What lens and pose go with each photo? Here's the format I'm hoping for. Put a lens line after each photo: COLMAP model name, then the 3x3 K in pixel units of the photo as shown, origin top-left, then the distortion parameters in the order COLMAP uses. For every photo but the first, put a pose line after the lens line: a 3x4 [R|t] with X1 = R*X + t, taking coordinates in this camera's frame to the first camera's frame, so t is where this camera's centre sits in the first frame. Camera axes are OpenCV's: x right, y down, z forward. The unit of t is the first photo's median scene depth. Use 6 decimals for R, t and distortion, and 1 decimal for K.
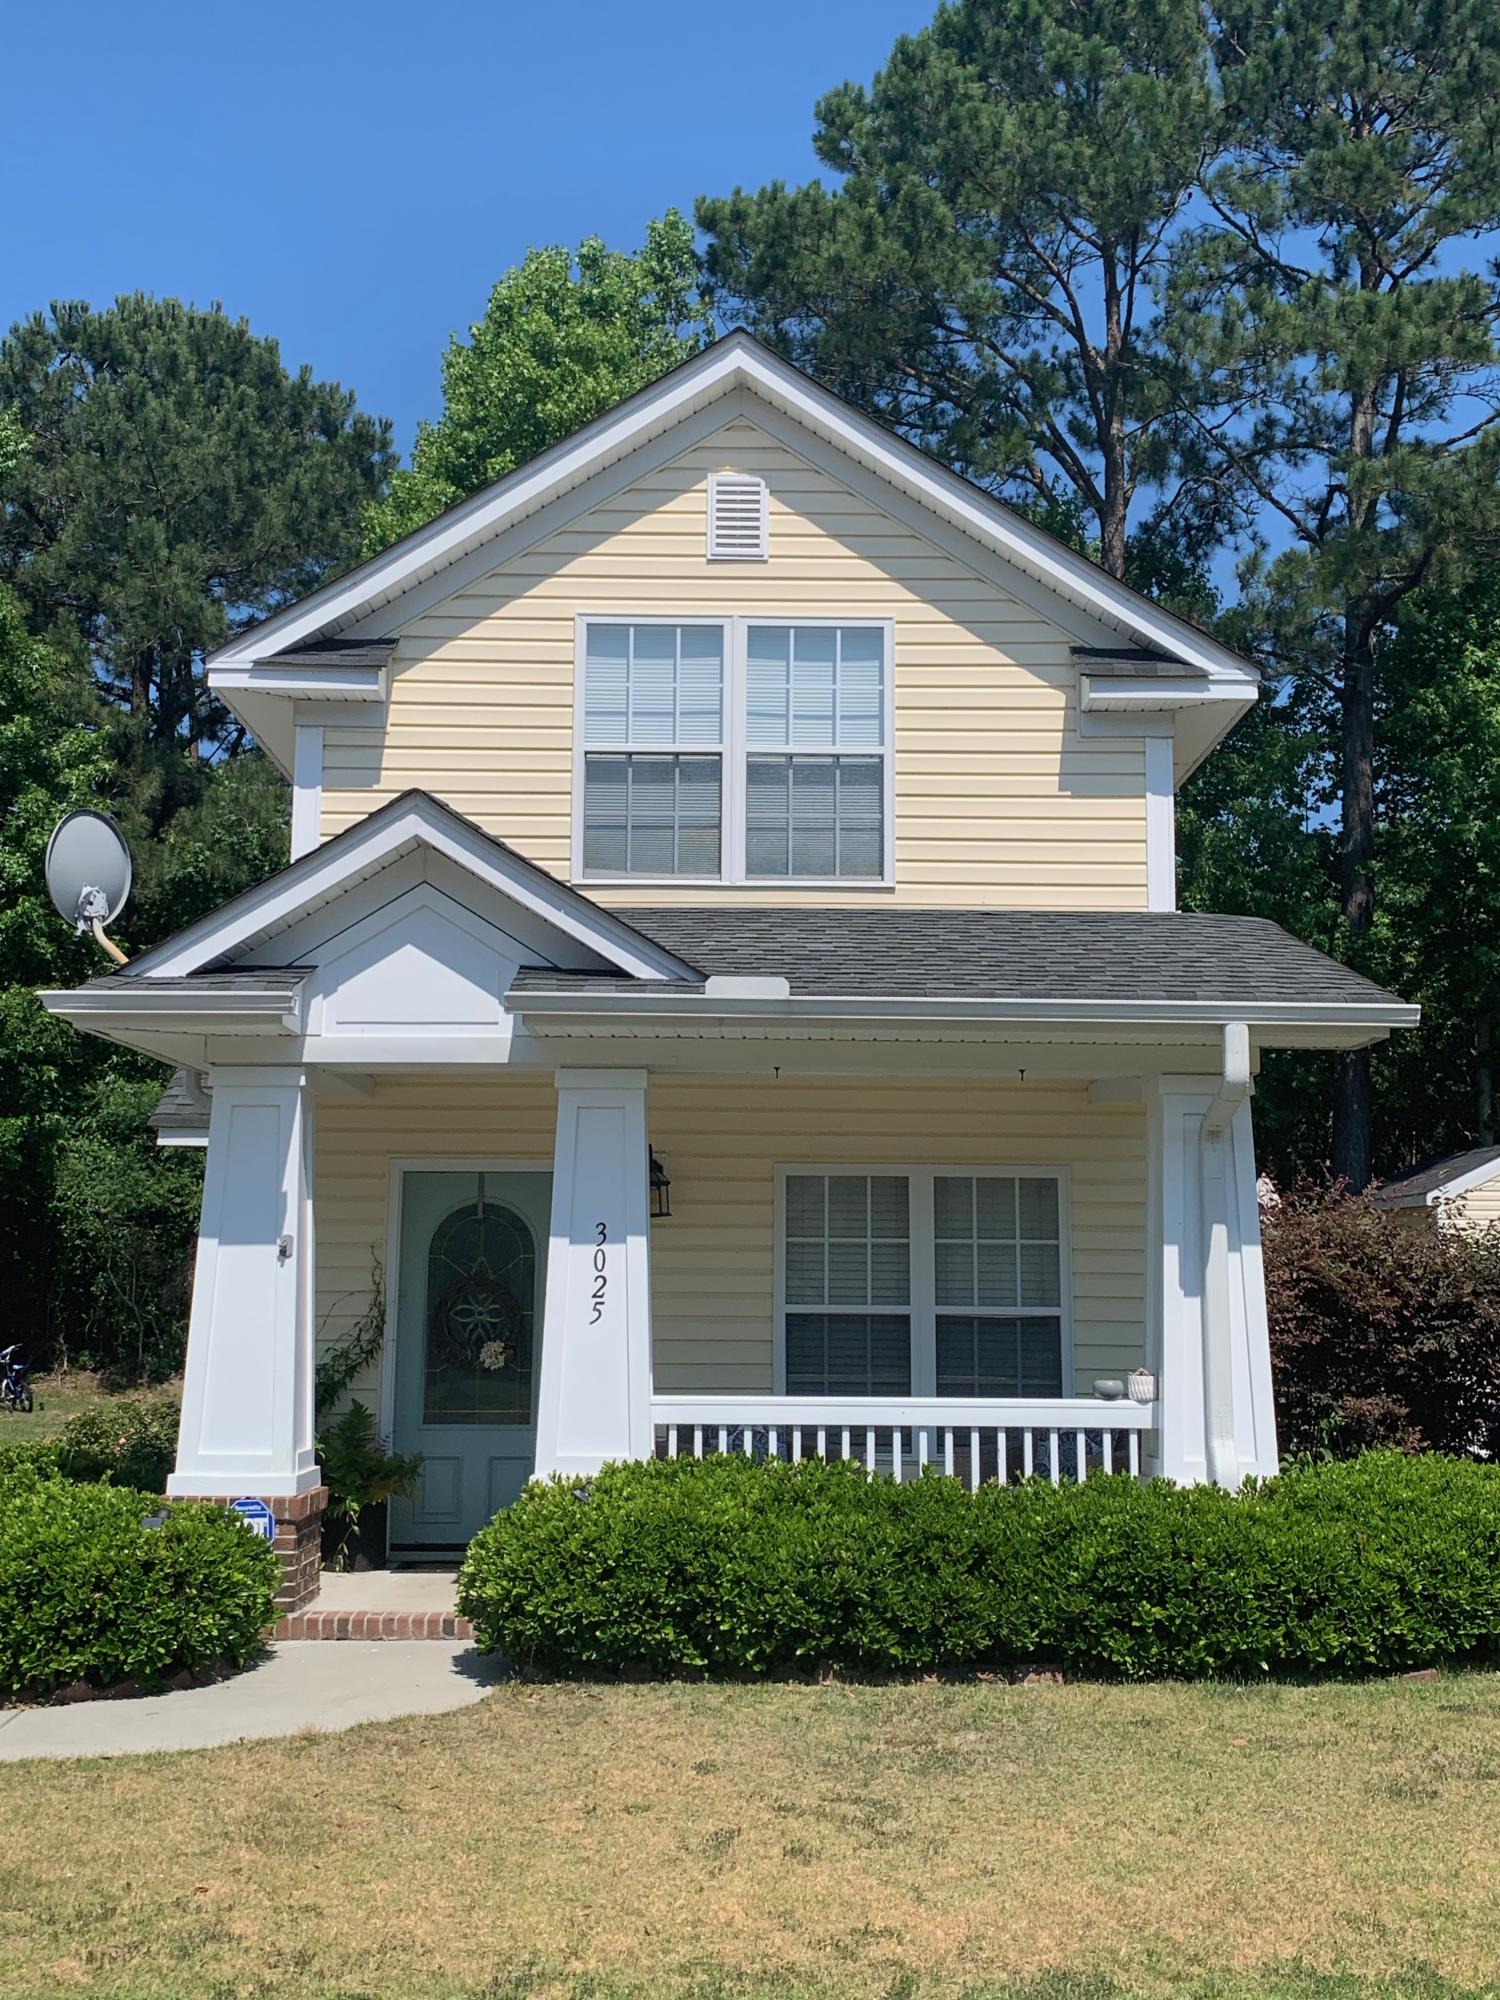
lens RADIAL K [[2218.2, 0, 751.8], [0, 2218.2, 957.7], [0, 0, 1]] dist [0.053841, -0.103550]
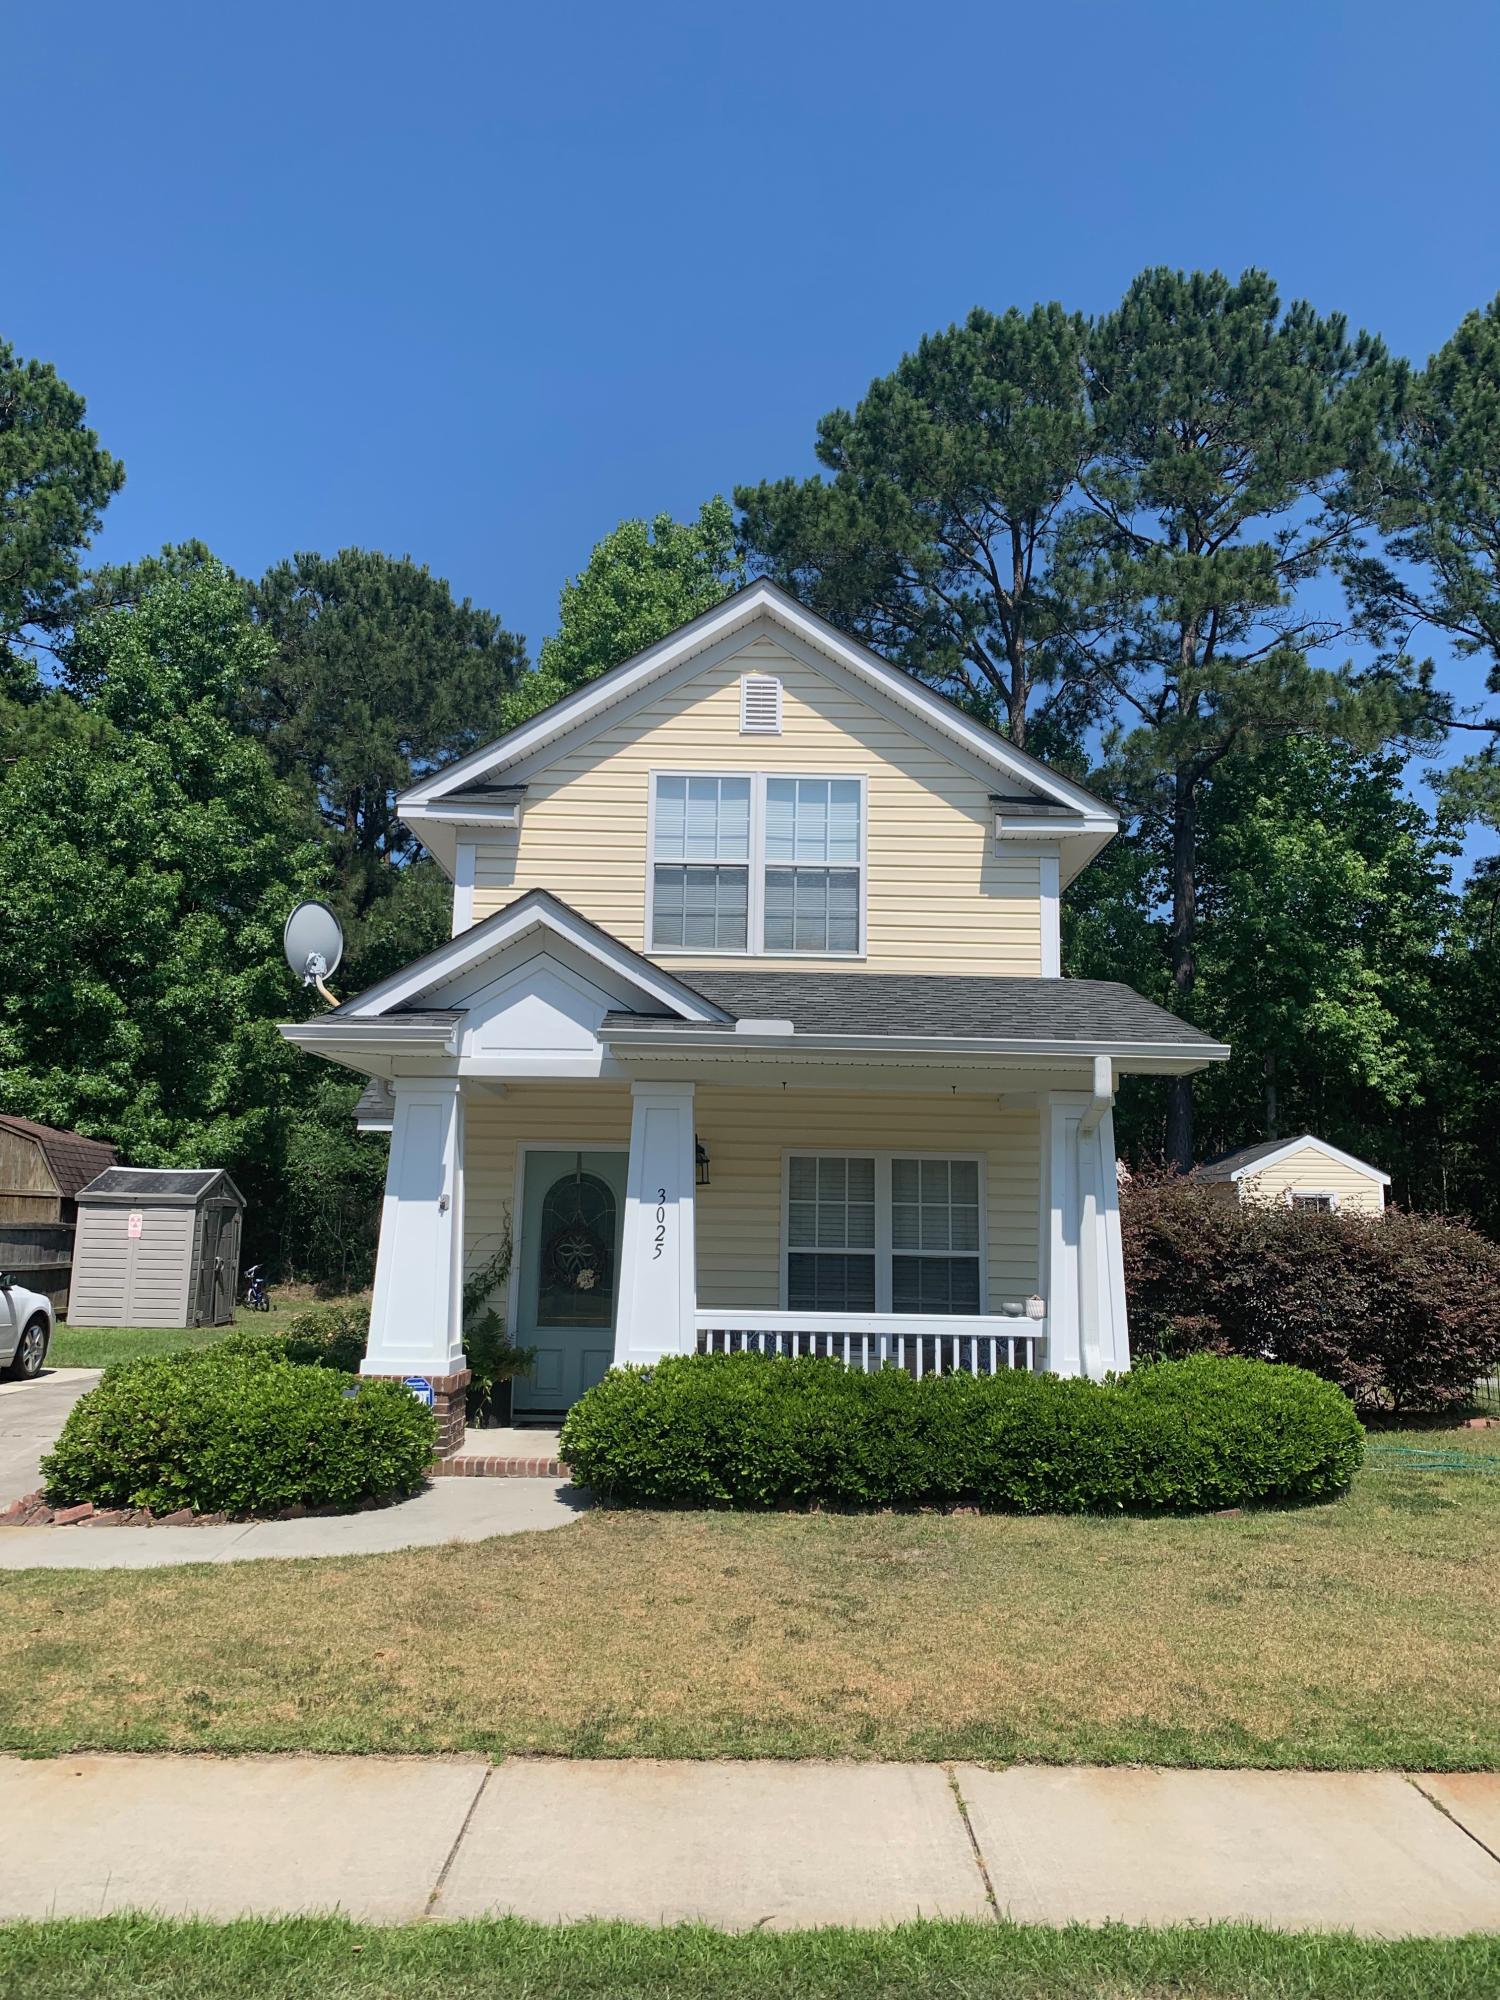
lens RADIAL K [[1521.9, 0, 750.3], [0, 1521.9, 969.1], [0, 0, 1]] dist [0.036546, -0.039539]
pose [[0.999885, 0.011249, -0.010196, -0.001575], [-0.011476, 0.999682, -0.022444, -0.001957], [0.009940, 0.022559, 0.999696, 0.004226]]
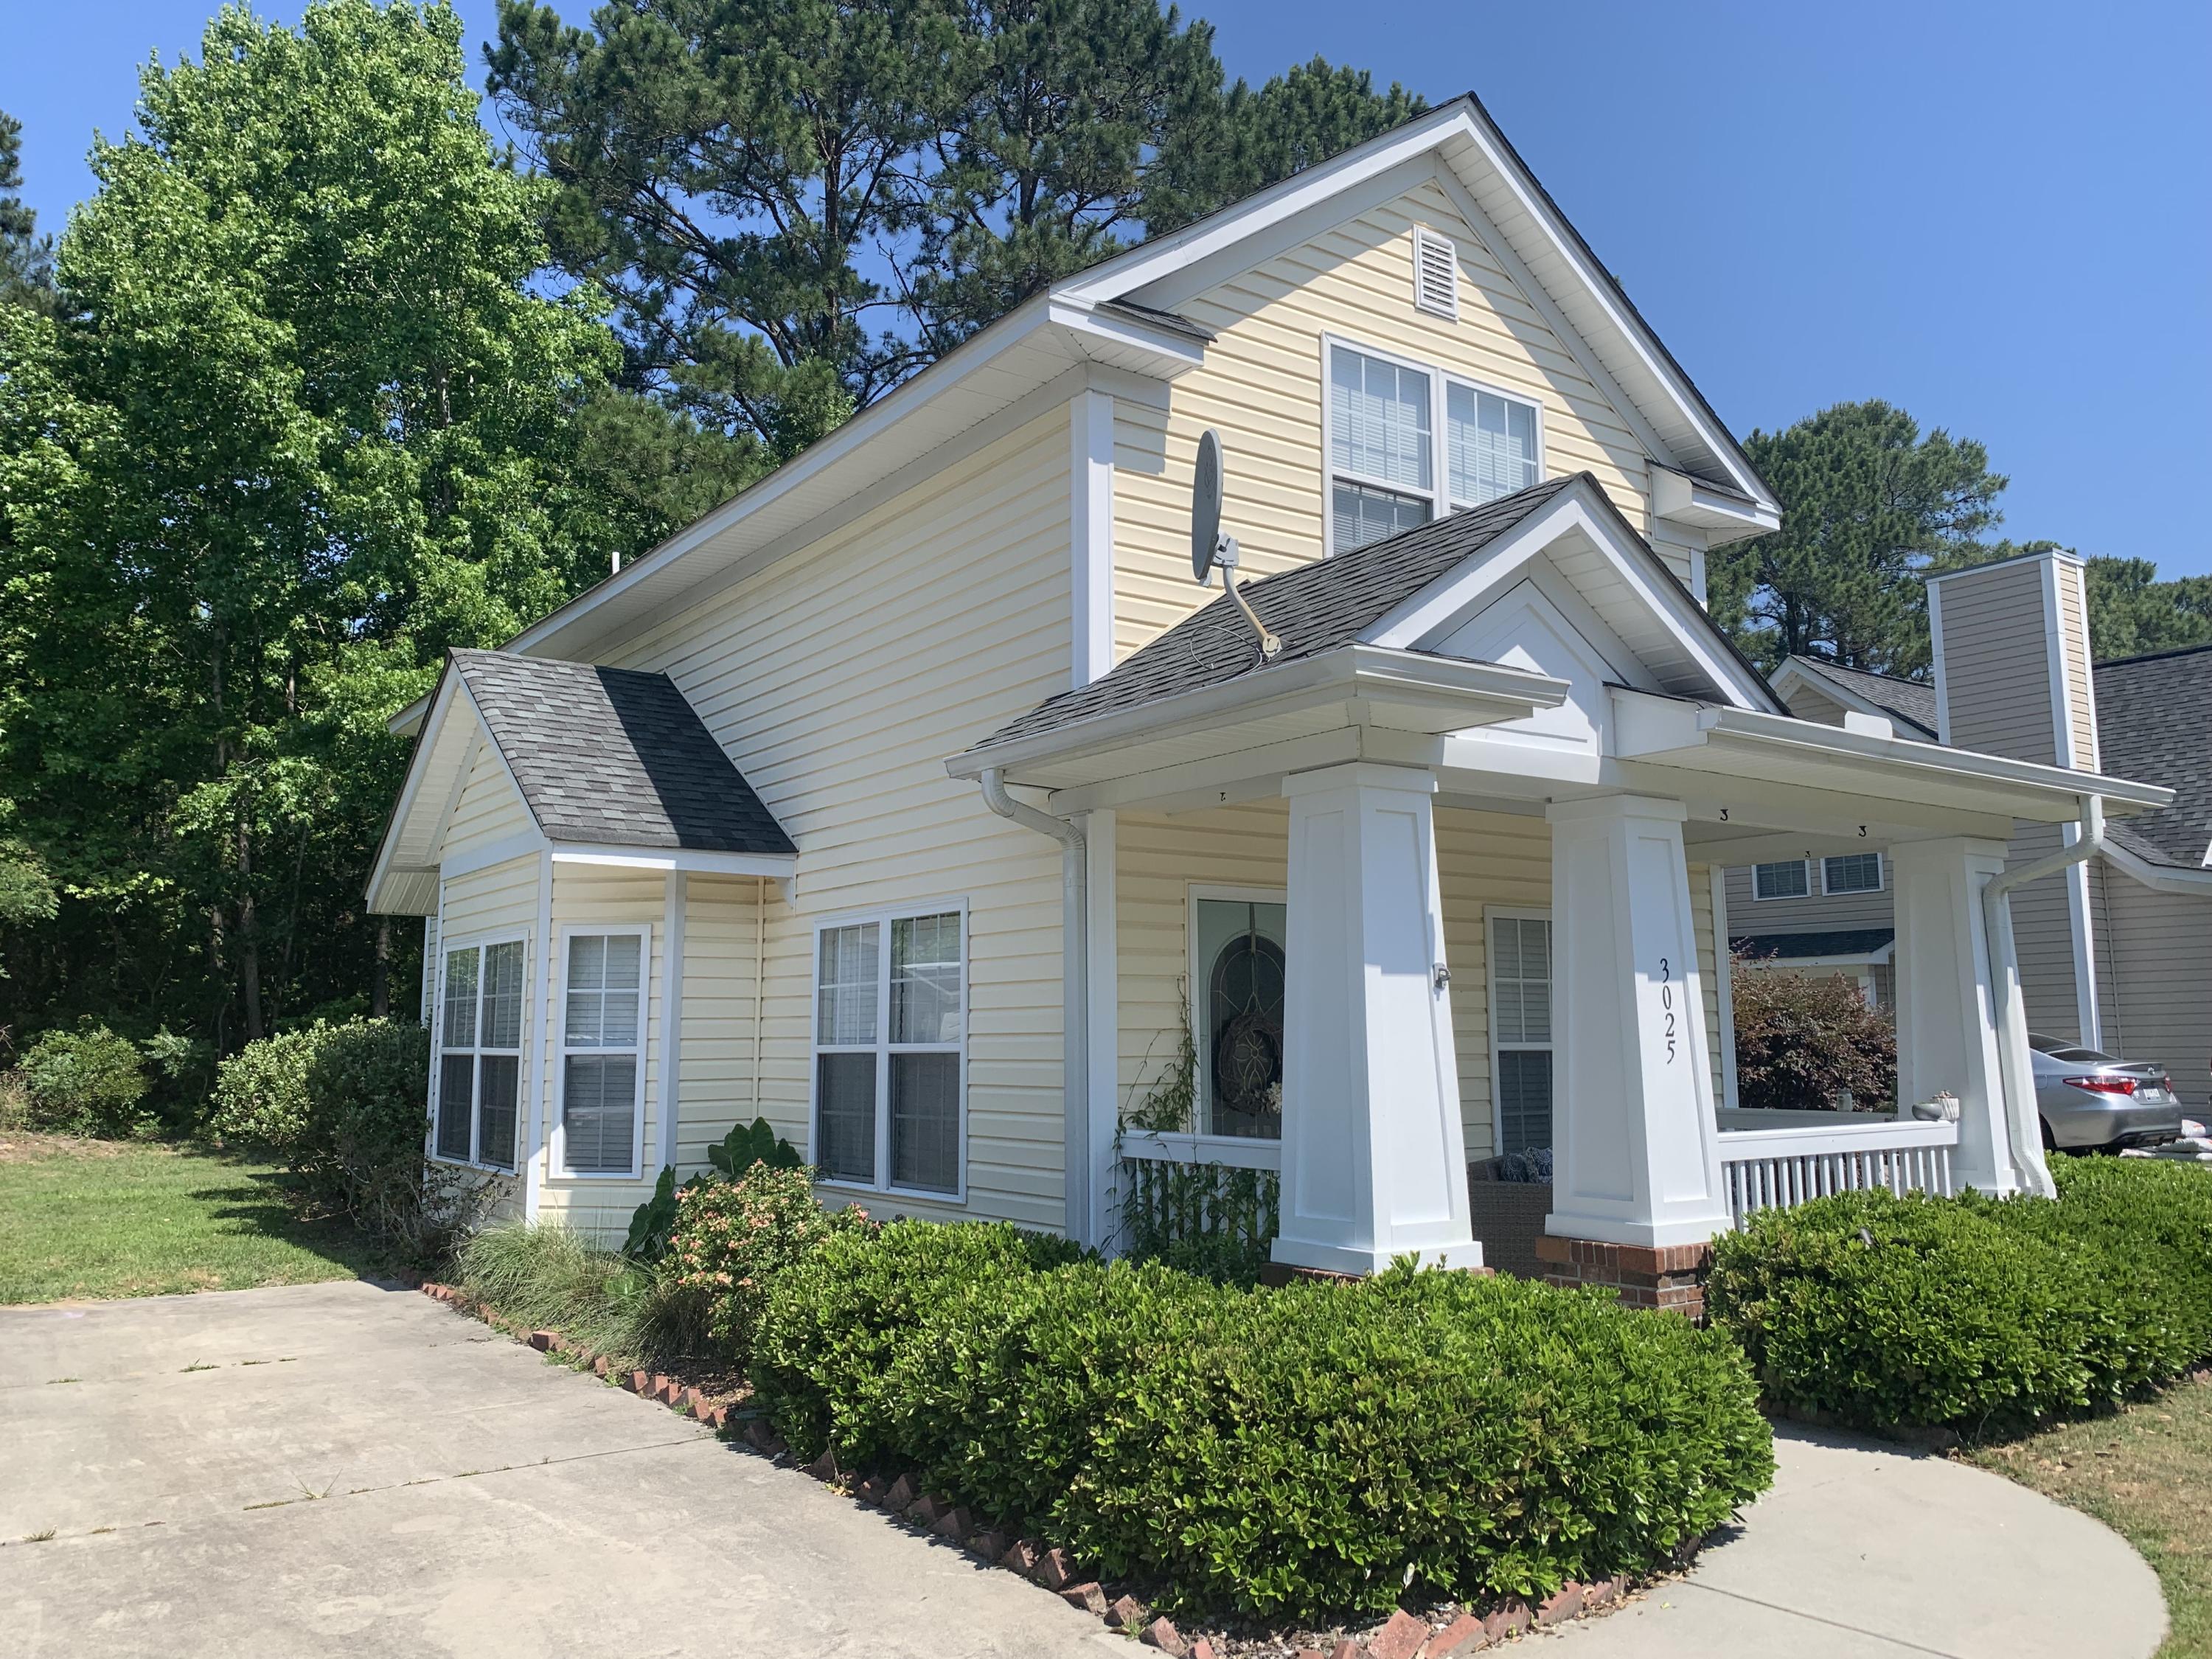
lens RADIAL K [[1683.2, 0, 1108.1], [0, 1683.2, 801.6], [0, 0, 1]] dist [0.036546, -0.039539]
pose [[0.823173, 0.067671, 0.563744, -0.611740], [-0.076463, 0.997040, -0.008033, 0.068741], [-0.562619, -0.036493, 0.825911, 0.477367]]
